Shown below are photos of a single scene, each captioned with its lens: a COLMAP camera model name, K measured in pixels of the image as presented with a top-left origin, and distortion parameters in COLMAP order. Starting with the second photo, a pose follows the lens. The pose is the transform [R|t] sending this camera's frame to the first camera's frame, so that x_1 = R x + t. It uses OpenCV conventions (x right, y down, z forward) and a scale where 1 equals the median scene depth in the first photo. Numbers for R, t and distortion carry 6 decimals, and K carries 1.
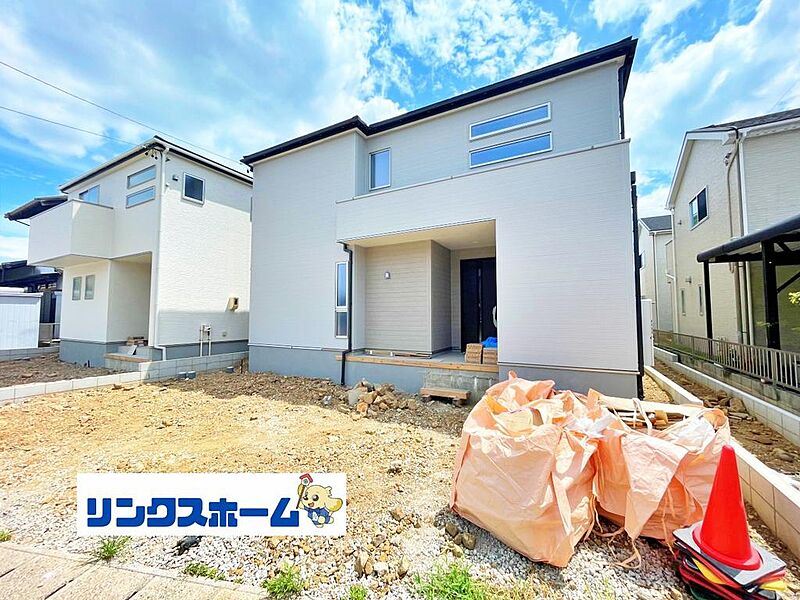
lens RADIAL K [[323.8, 0, 398.5], [0, 323.8, 302.5], [0, 0, 1]] dist [-0.005605, 0.001359]
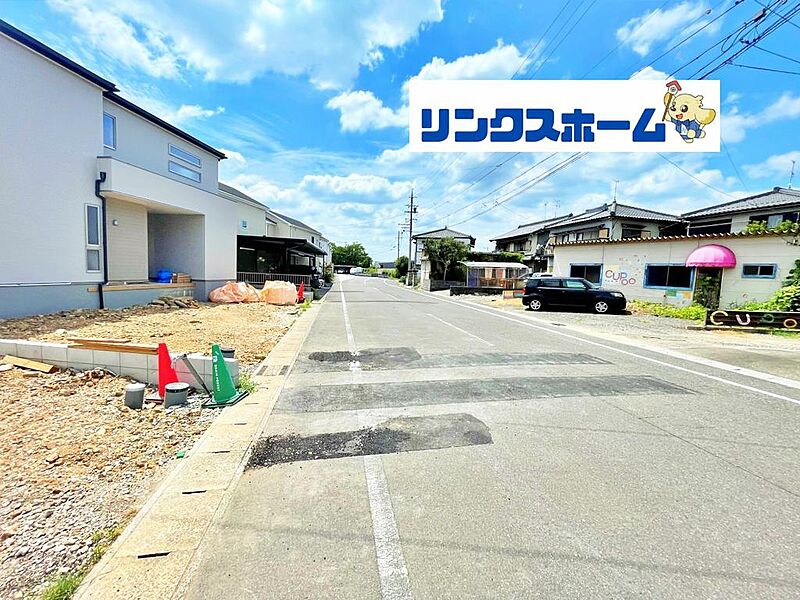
lens RADIAL K [[323.8, 0, 397.9], [0, 323.8, 298.2], [0, 0, 1]] dist [-0.005605, 0.001359]
pose [[-0.363094, -0.090227, 0.927373, -1.656511], [-0.082647, 0.994496, 0.064399, 0.039289], [-0.928080, -0.053262, -0.368553, 0.421625]]
